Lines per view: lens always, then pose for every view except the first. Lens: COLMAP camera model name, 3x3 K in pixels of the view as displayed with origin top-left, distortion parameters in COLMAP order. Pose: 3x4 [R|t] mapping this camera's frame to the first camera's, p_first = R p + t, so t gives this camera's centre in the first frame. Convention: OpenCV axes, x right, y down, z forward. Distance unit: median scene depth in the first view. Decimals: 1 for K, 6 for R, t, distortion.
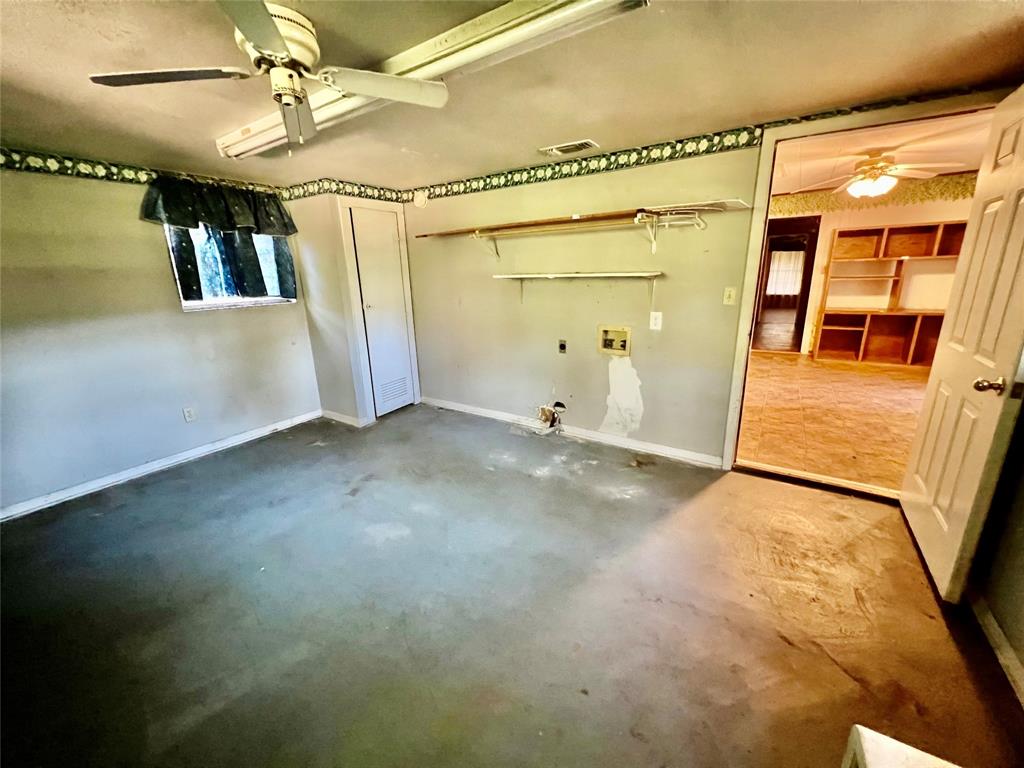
lens RADIAL K [[410.7, 0, 510.7], [0, 410.7, 382.1], [0, 0, 1]] dist [0.000349, 0.002015]
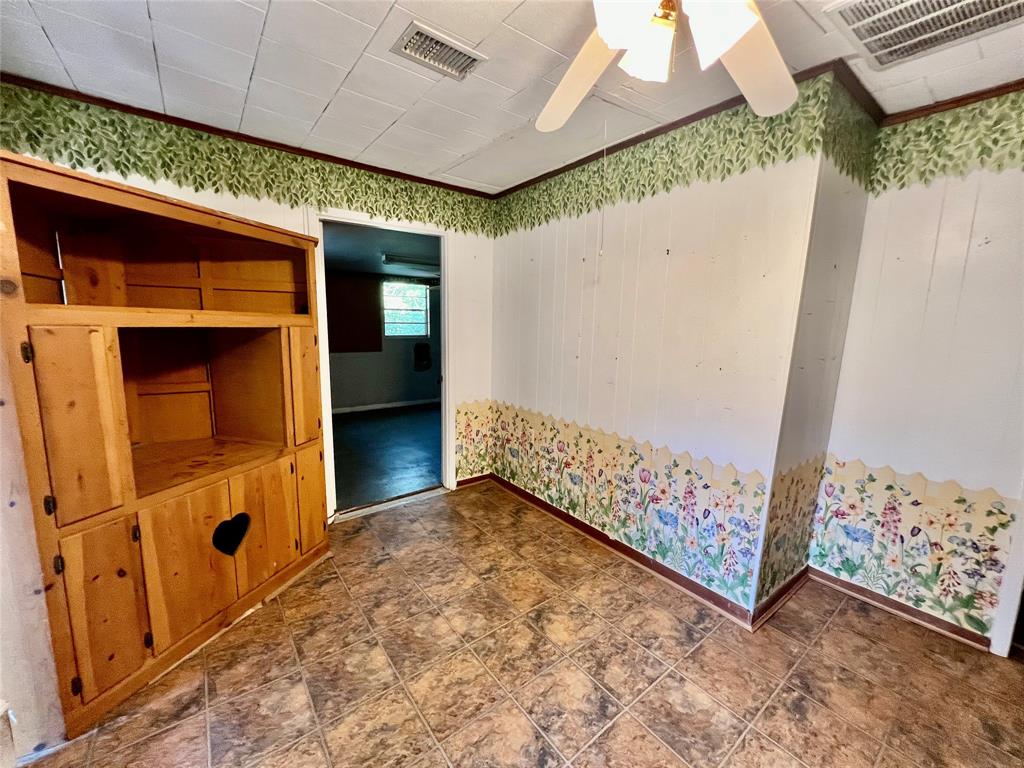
lens RADIAL K [[410.7, 0, 512.1], [0, 410.7, 384.5], [0, 0, 1]] dist [0.000349, 0.002015]
pose [[-0.325706, 0.167106, -0.930586, 1.062812], [-0.253707, 0.932711, 0.256286, -0.300957], [0.910795, 0.319570, -0.261394, 0.962478]]
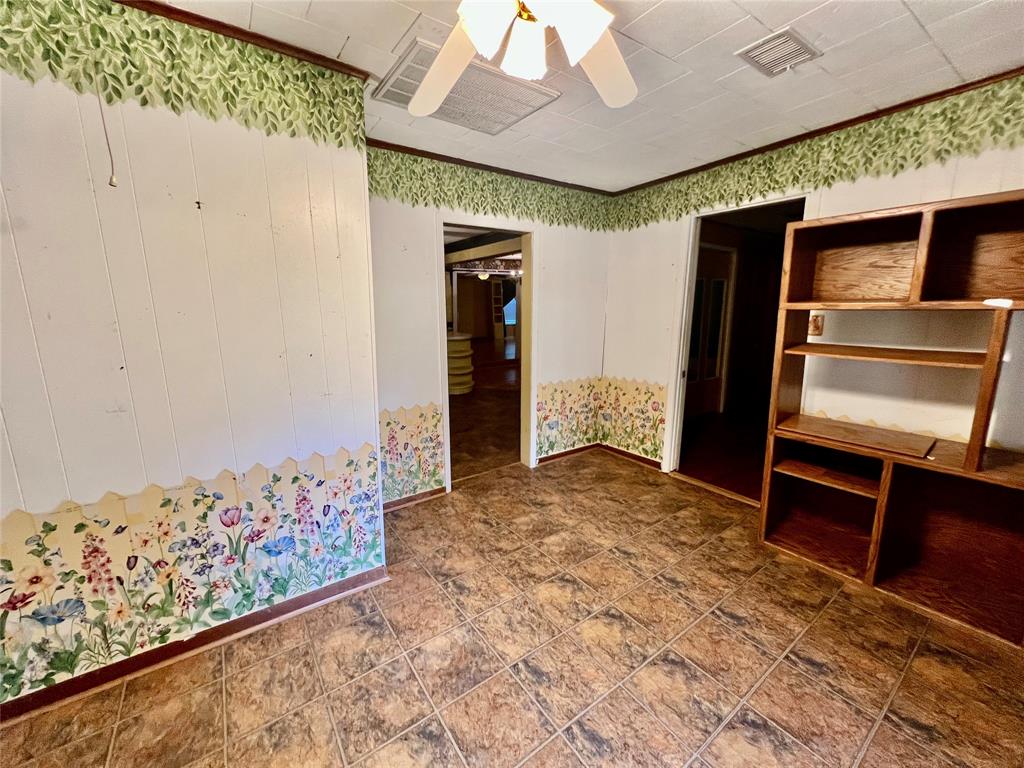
lens RADIAL K [[410.7, 0, 507.6], [0, 410.7, 383.9], [0, 0, 1]] dist [0.000349, 0.002015]
pose [[0.928008, 0.087655, -0.362102, 0.884629], [-0.111427, 0.992742, -0.045253, -0.225913], [0.355507, 0.082343, 0.931039, 0.710904]]
